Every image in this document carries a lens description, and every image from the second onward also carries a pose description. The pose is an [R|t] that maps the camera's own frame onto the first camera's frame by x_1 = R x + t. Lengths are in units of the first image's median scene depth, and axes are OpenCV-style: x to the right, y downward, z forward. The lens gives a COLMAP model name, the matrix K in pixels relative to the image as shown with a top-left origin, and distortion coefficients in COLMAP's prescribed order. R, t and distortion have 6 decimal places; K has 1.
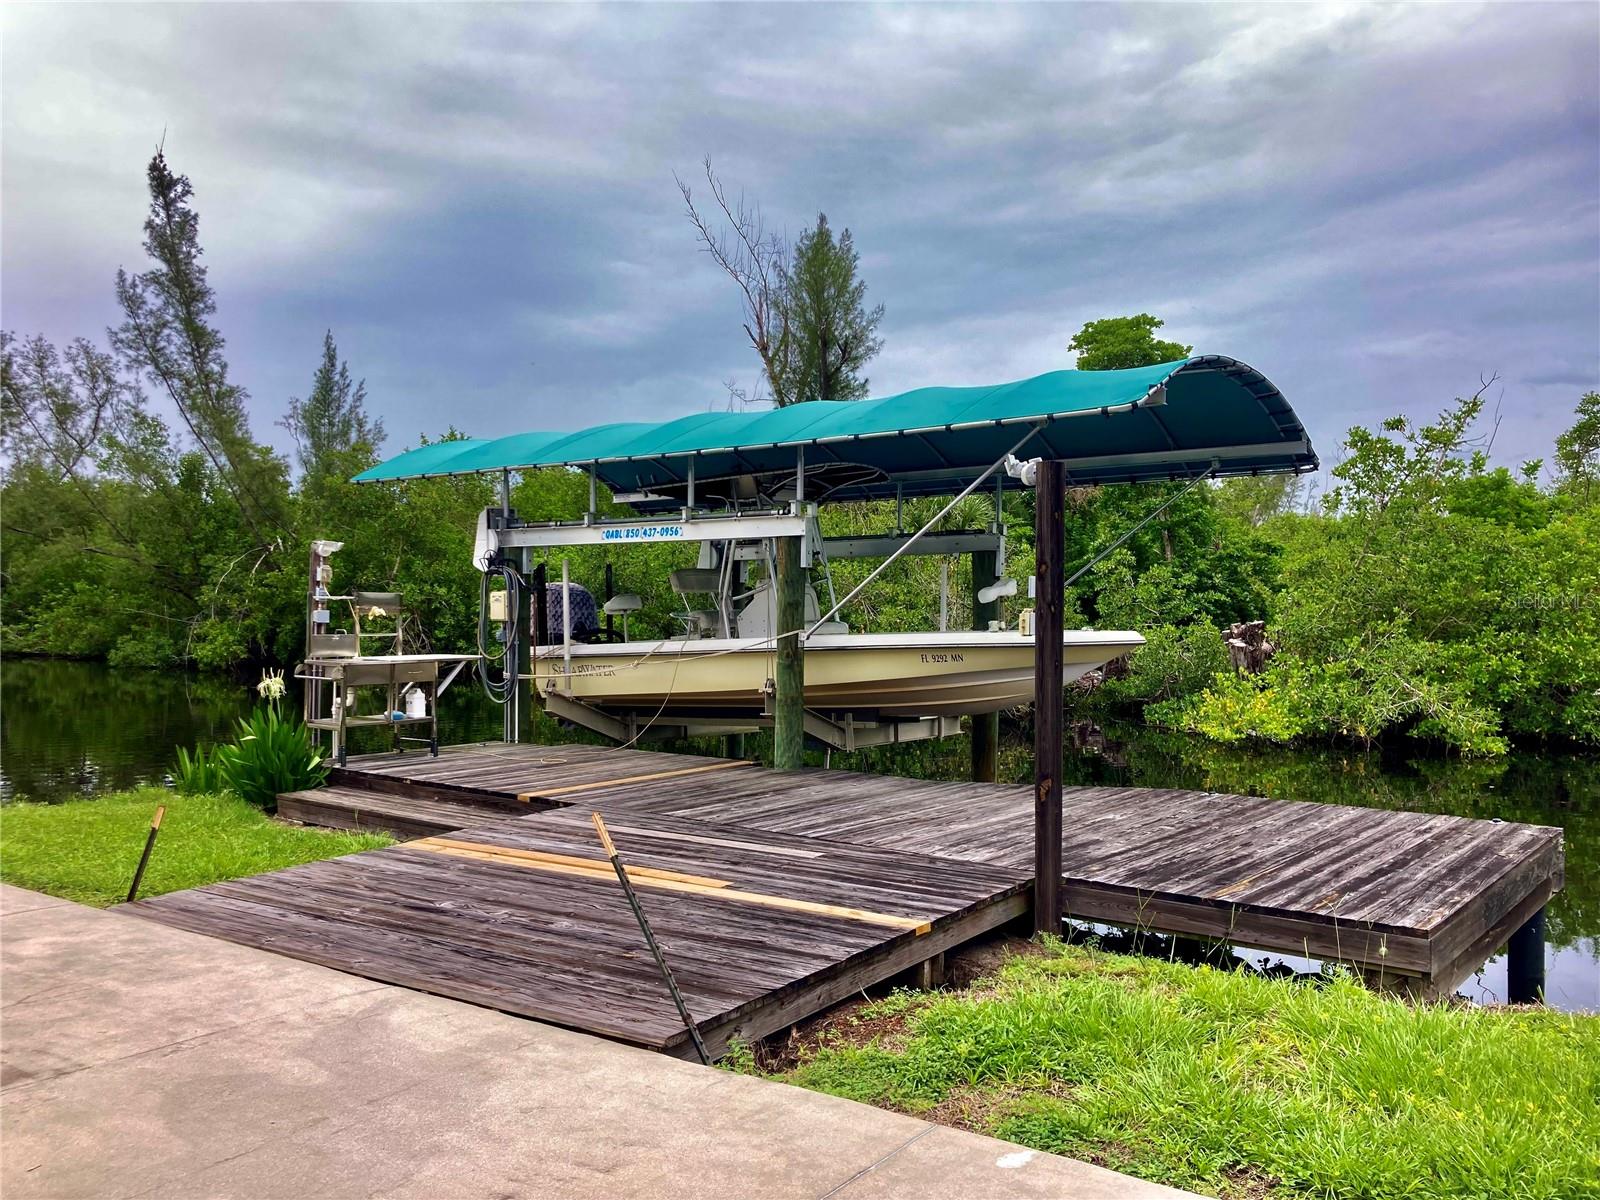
lens RADIAL K [[1326.5, 0, 789.0], [0, 1326.5, 603.0], [0, 0, 1]] dist [0.029272, -0.012039]
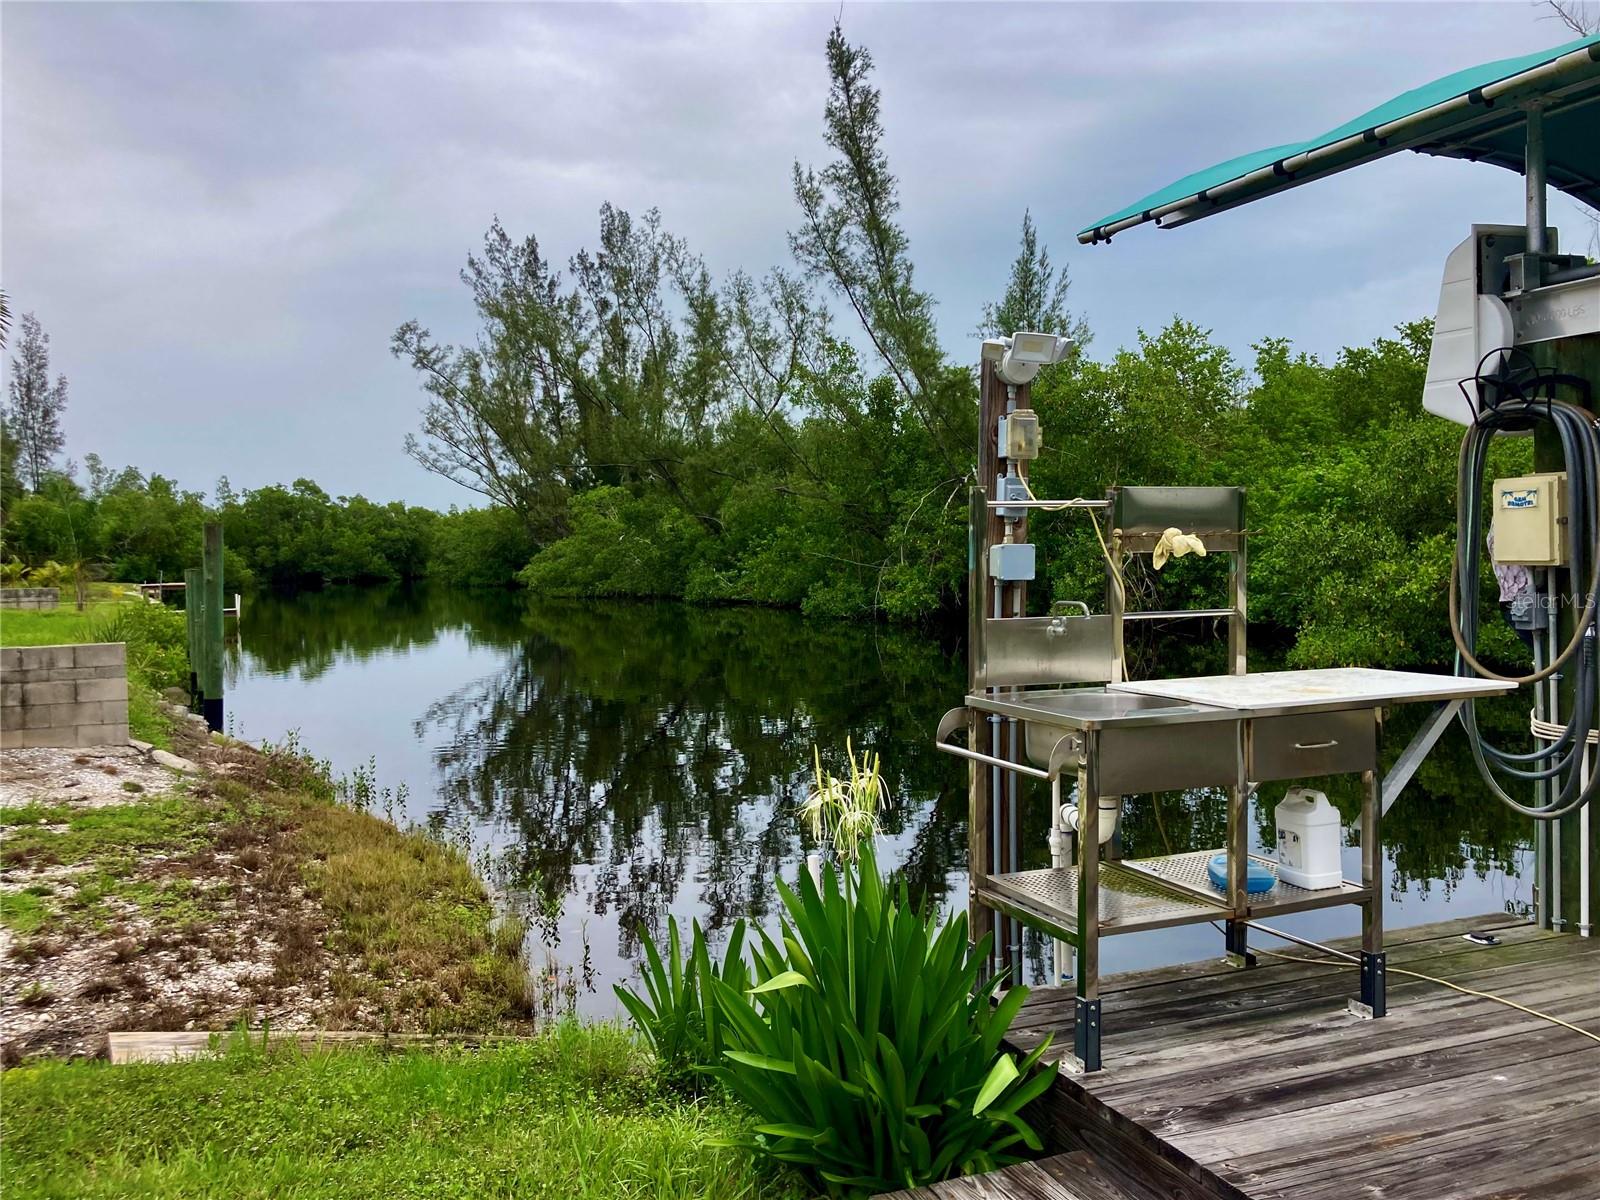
lens RADIAL K [[1326.5, 0, 789.0], [0, 1326.5, 603.0], [0, 0, 1]] dist [0.029272, -0.012039]
pose [[0.871658, 0.000909, -0.490114, -0.071578], [0.021420, 0.998972, 0.039948, 0.001792], [0.489646, -0.045319, 0.870743, 0.205874]]
